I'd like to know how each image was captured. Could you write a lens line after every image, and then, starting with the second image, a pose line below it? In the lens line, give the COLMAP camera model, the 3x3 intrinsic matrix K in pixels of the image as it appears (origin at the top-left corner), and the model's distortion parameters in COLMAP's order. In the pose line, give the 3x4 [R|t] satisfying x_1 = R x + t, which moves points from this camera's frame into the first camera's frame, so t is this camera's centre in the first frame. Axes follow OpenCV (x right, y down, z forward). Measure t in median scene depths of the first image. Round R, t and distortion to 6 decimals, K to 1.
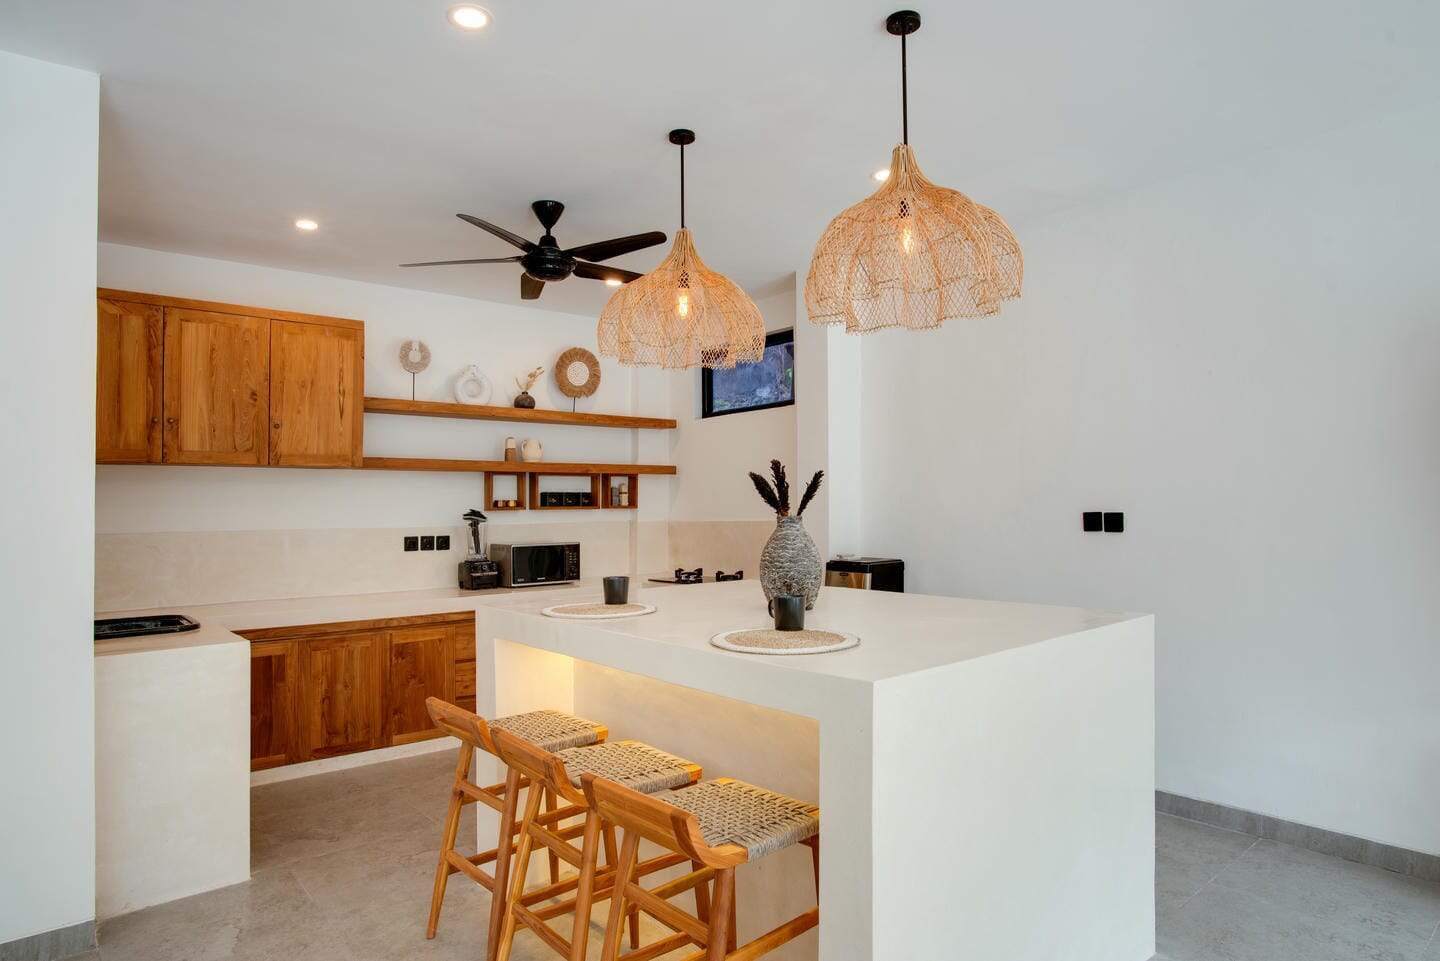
lens RADIAL K [[833.2, 0, 717.4], [0, 833.2, 483.1], [0, 0, 1]] dist [-0.035459, 0.015800]
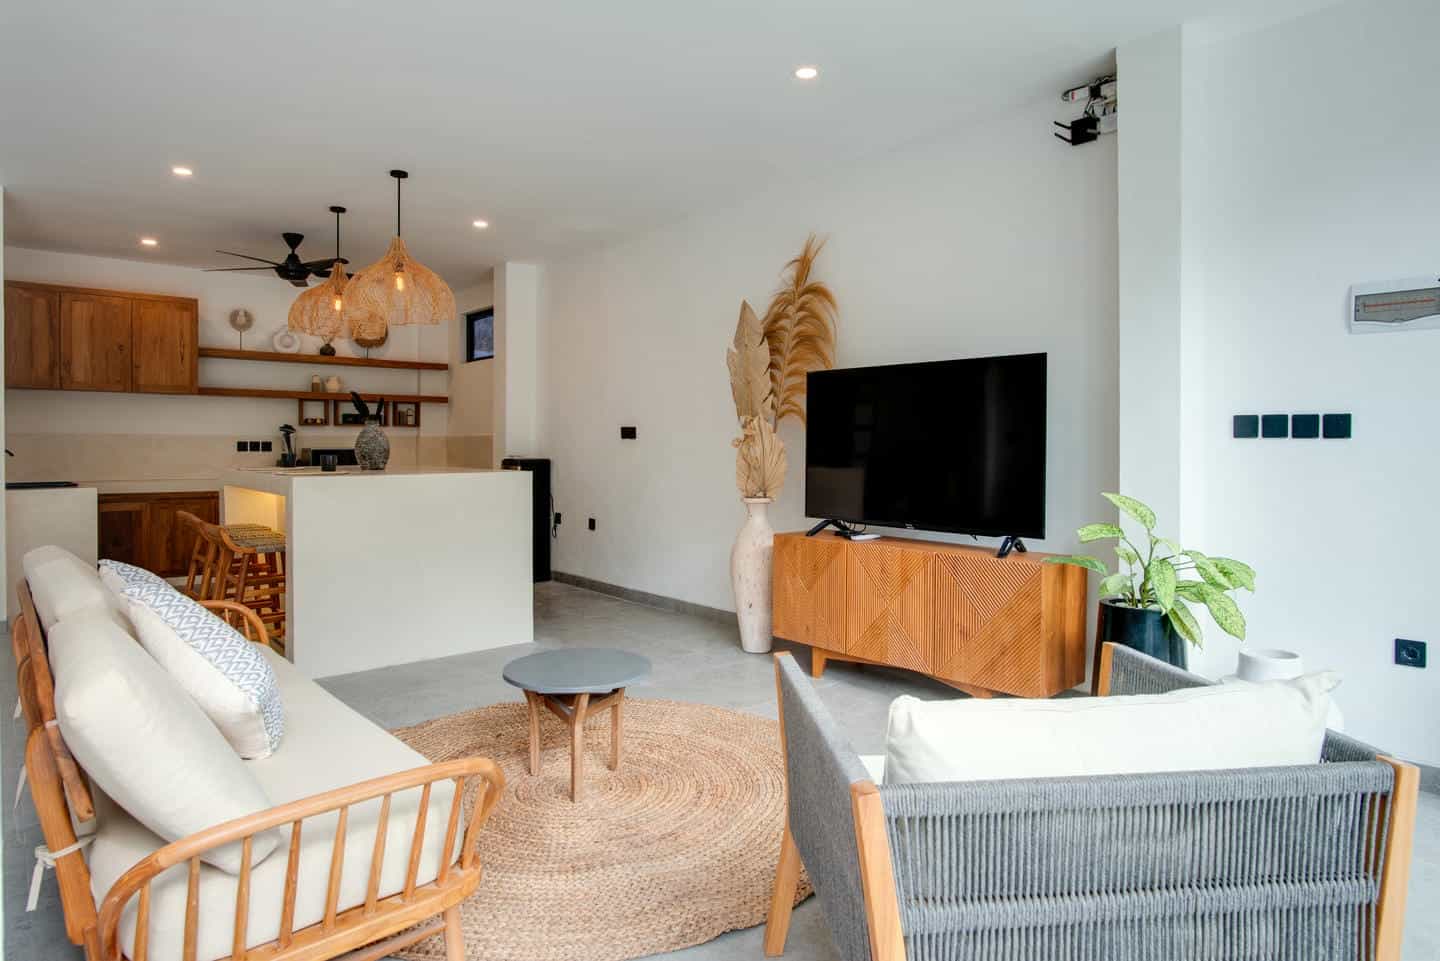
lens RADIAL K [[848.2, 0, 703.1], [0, 848.2, 446.3], [0, 0, 1]] dist [-0.006082, 0.002294]
pose [[0.999875, 0.015286, -0.004072, 0.527768], [-0.015150, 0.999390, 0.031460, 0.014780], [0.004550, -0.031395, 0.999497, -0.583095]]
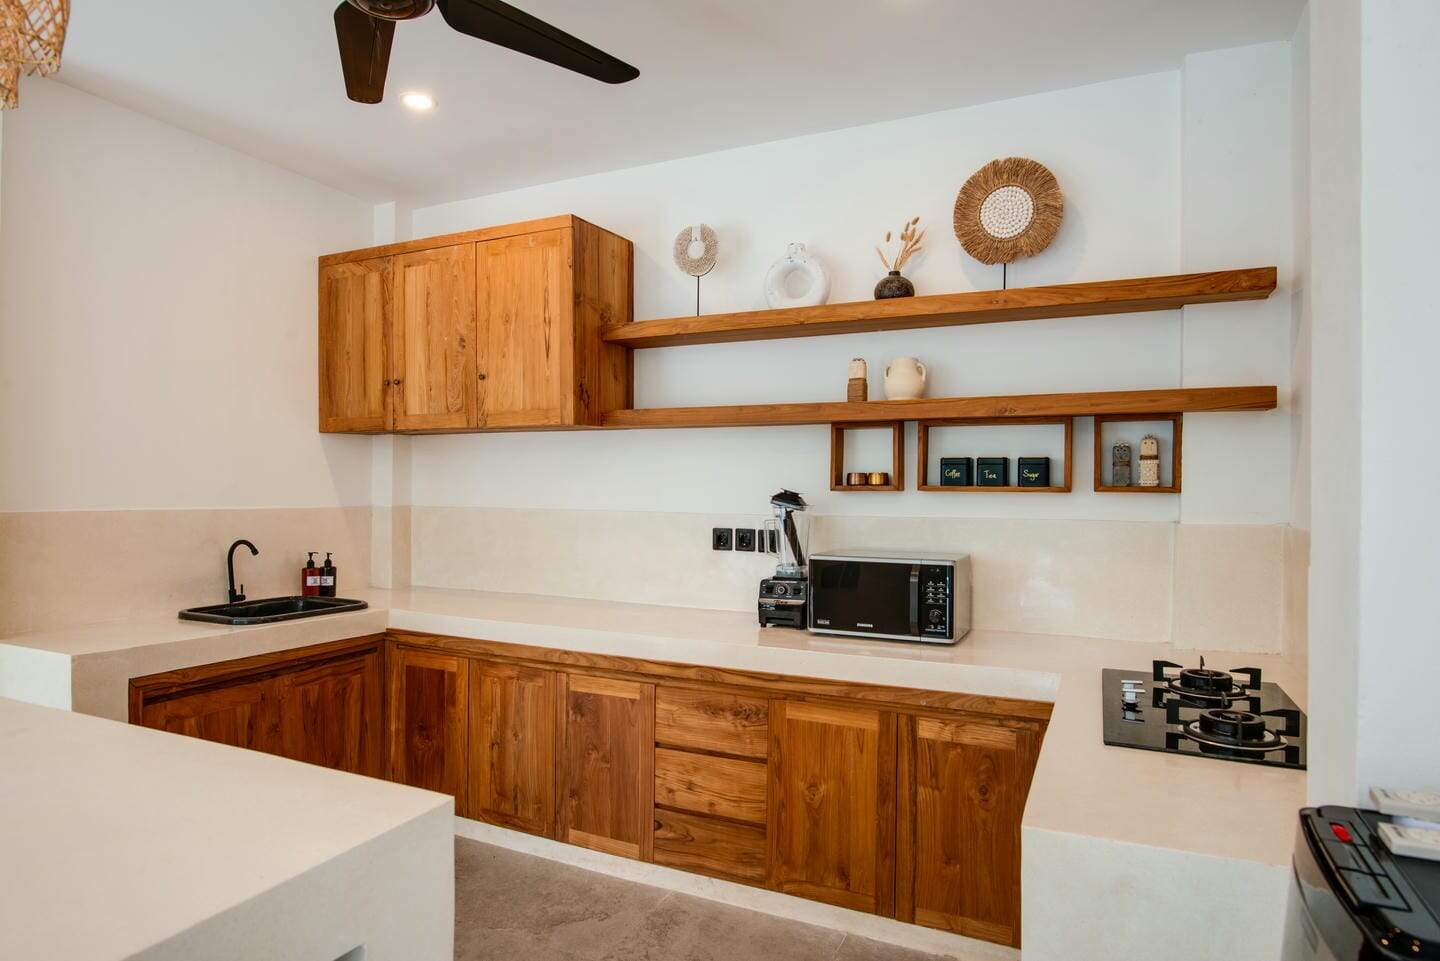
lens RADIAL K [[833.2, 0, 717.4], [0, 833.2, 483.1], [0, 0, 1]] dist [-0.035459, 0.015800]
pose [[0.415589, 0.017605, -0.909382, 0.259589], [0.017159, 0.999483, 0.027190, 0.012816], [0.909391, -0.026904, 0.415072, 0.828689]]
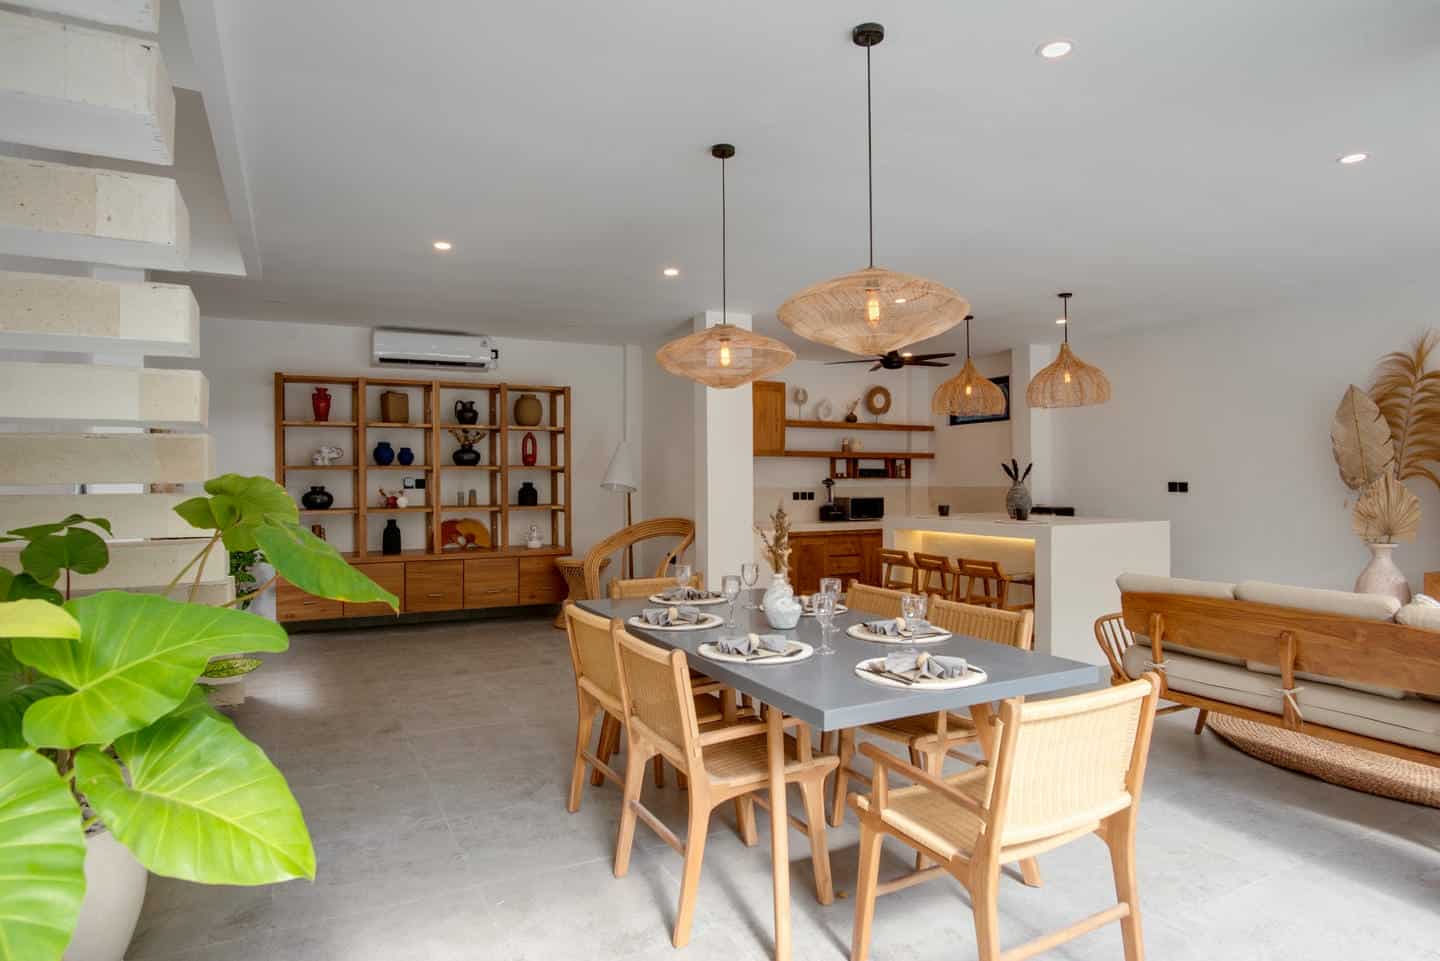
lens RADIAL K [[831.0, 0, 717.7], [0, 831.0, 481.1], [0, 0, 1]] dist [-0.034676, 0.015221]
pose [[0.976383, 0.011132, -0.215759, -0.156924], [-0.004686, 0.999528, 0.030369, -0.019079], [0.215995, -0.028641, 0.975974, -0.994531]]
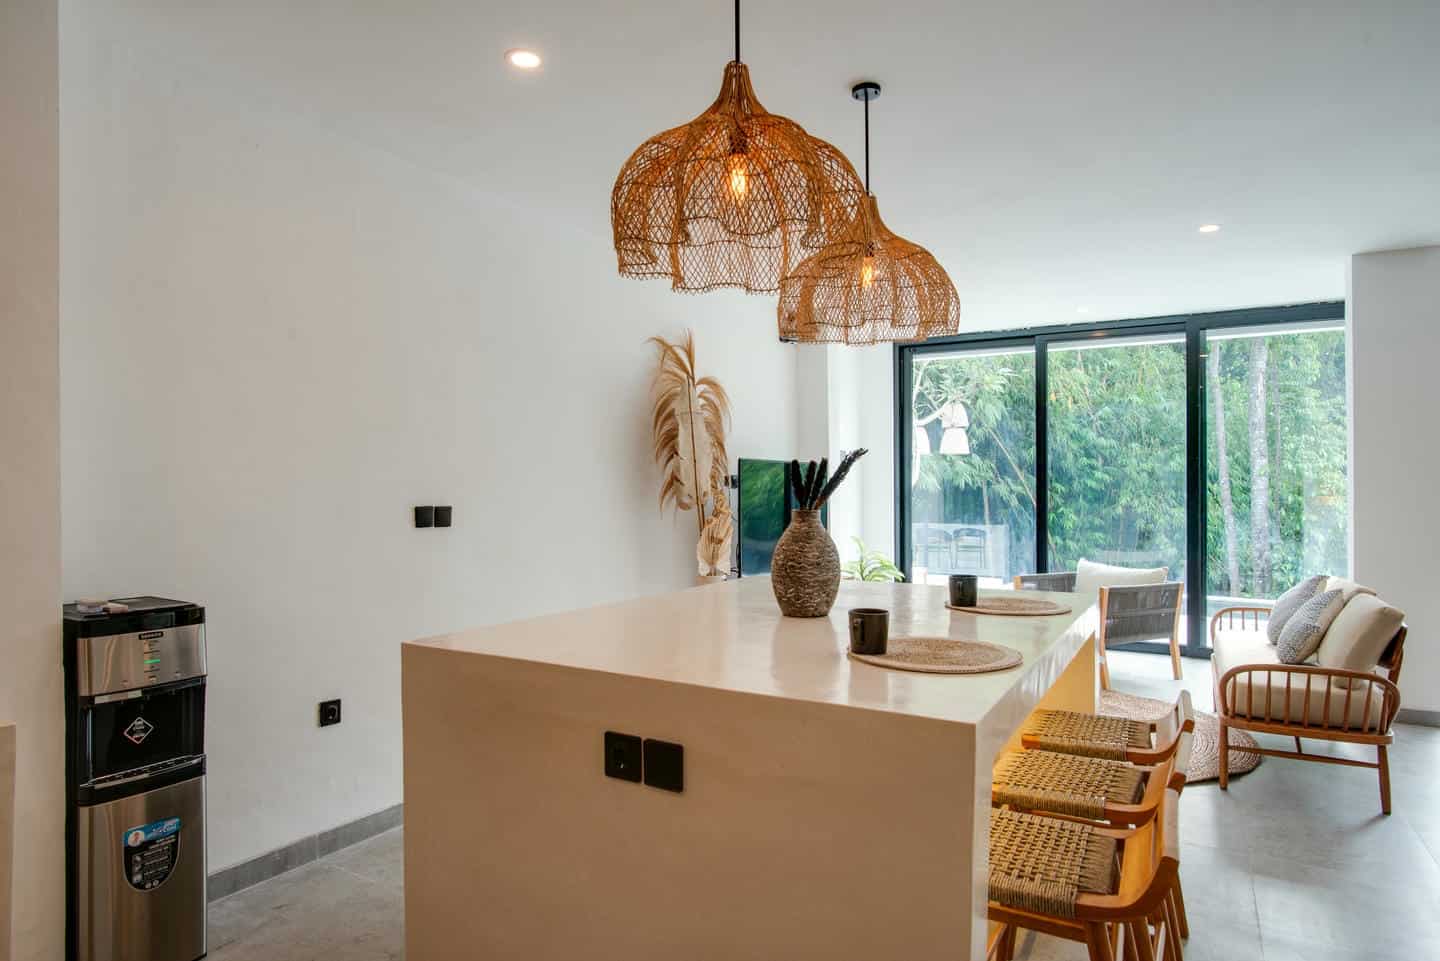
lens RADIAL K [[833.2, 0, 717.4], [0, 833.2, 483.1], [0, 0, 1]] dist [-0.035459, 0.015800]
pose [[-0.328982, 0.019127, 0.944143, -0.443267], [-0.020035, 0.999428, -0.027228, 0.023627], [-0.944124, -0.027873, -0.328410, 0.848284]]
